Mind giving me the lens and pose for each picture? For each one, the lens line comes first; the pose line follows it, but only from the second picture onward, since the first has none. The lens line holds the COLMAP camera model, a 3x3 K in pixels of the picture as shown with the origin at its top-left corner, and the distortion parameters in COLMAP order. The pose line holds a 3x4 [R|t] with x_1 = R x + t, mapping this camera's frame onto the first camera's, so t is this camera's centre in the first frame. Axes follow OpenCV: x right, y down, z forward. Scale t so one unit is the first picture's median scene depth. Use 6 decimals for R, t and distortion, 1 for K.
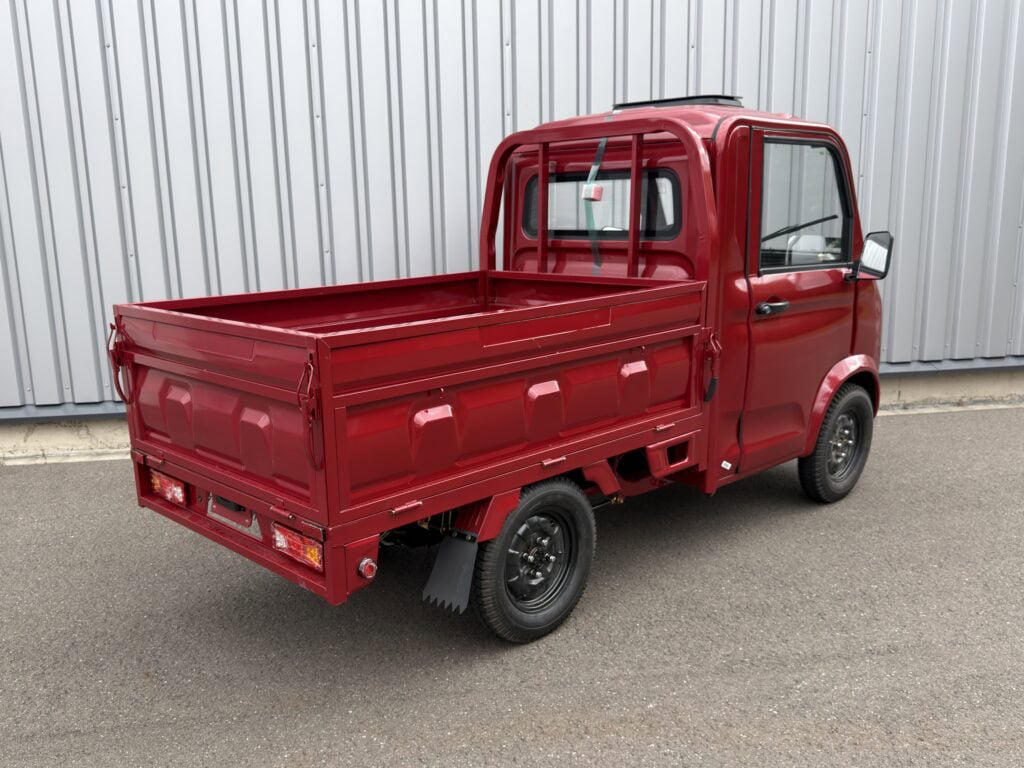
lens RADIAL K [[899.3, 0, 452.8], [0, 899.3, 415.0], [0, 0, 1]] dist [0.101504, -0.183926]
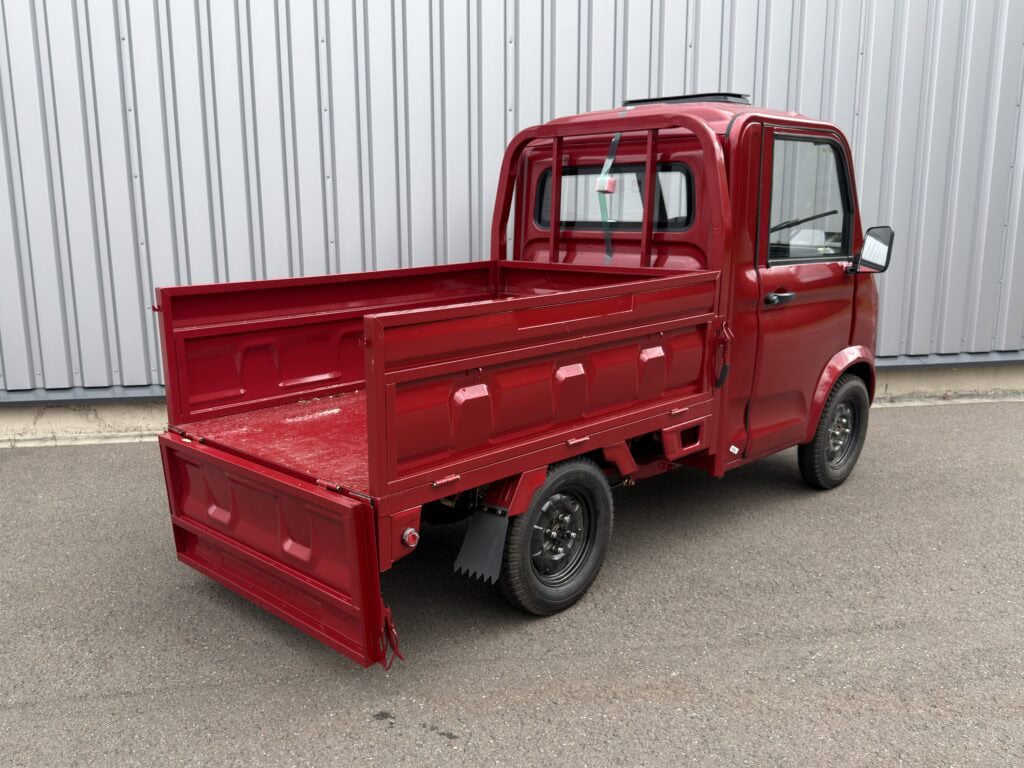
lens RADIAL K [[898.9, 0, 425.0], [0, 898.9, 406.1], [0, 0, 1]] dist [0.091807, -0.152526]
pose [[0.999935, 0.010260, 0.004886, -0.055320], [-0.010236, 0.999935, -0.005003, 0.014149], [-0.004937, 0.004953, 0.999976, -0.033387]]
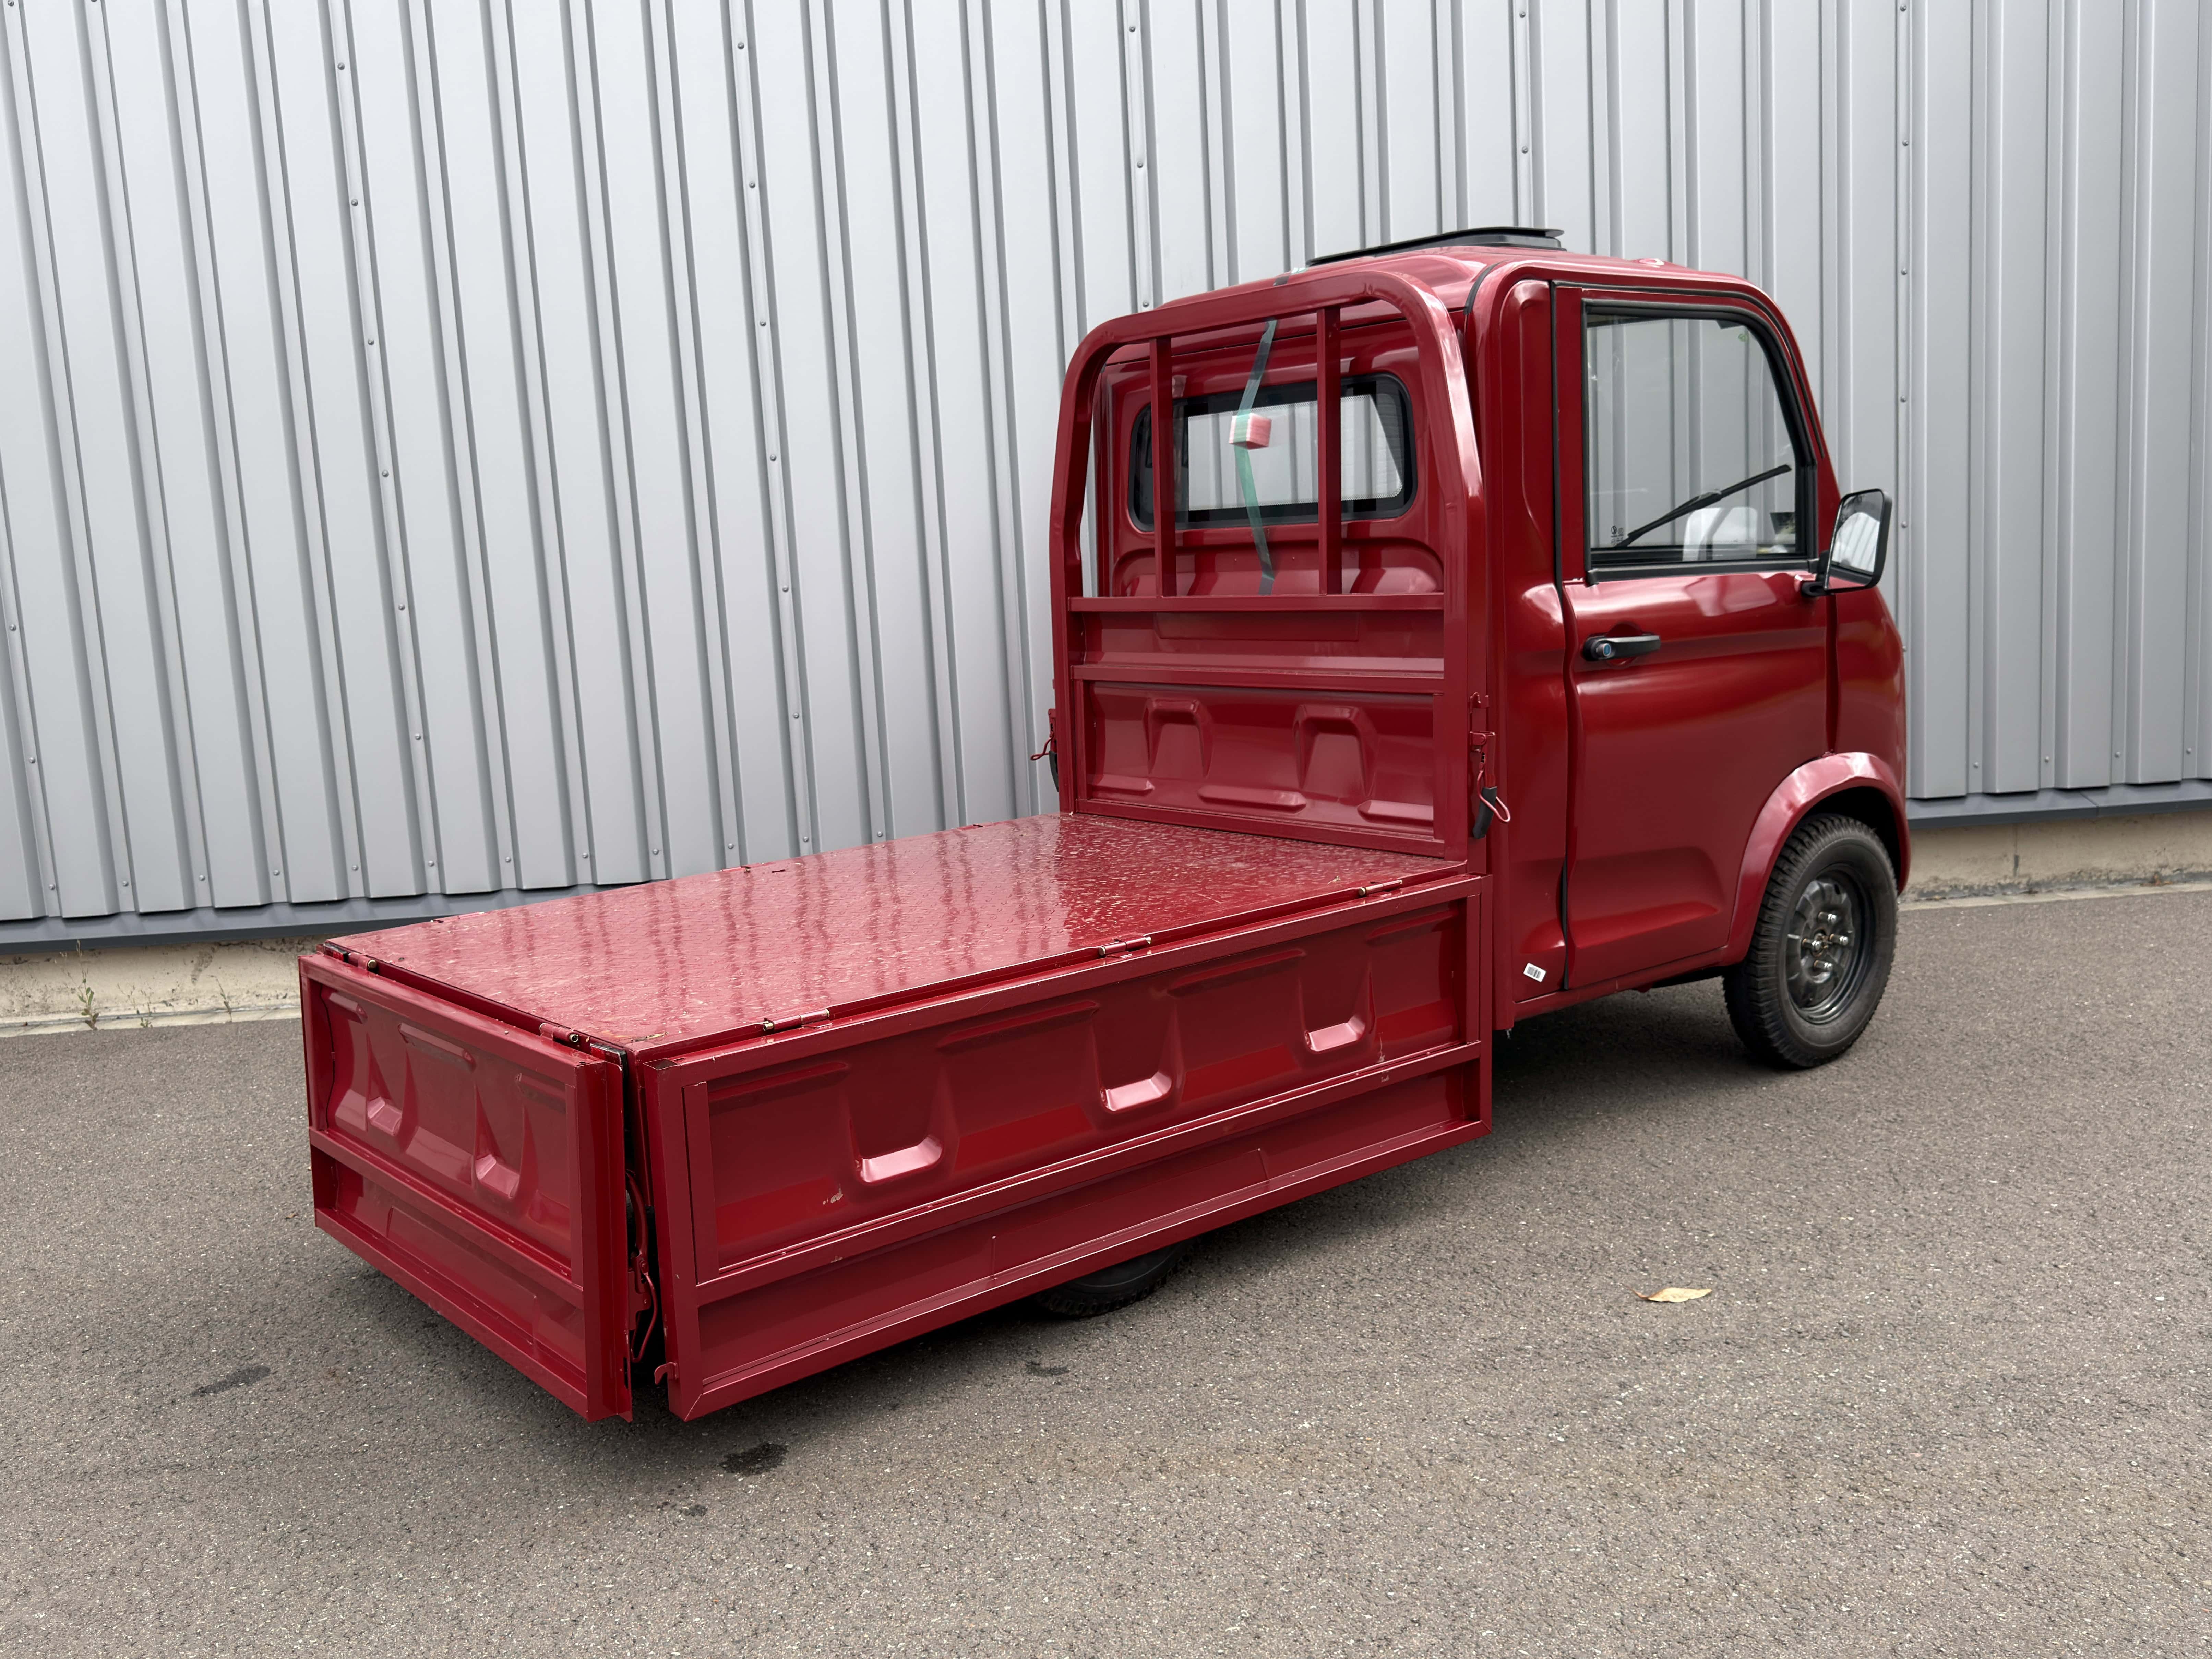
lens RADIAL K [[1926.9, 0, 1013.9], [0, 1926.9, 865.3], [0, 0, 1]] dist [0.129822, -0.245206]
pose [[0.996227, -0.018254, -0.084845, 0.111577], [0.012968, 0.997965, -0.062434, 0.058070], [0.085812, 0.061098, 0.994436, -0.058621]]
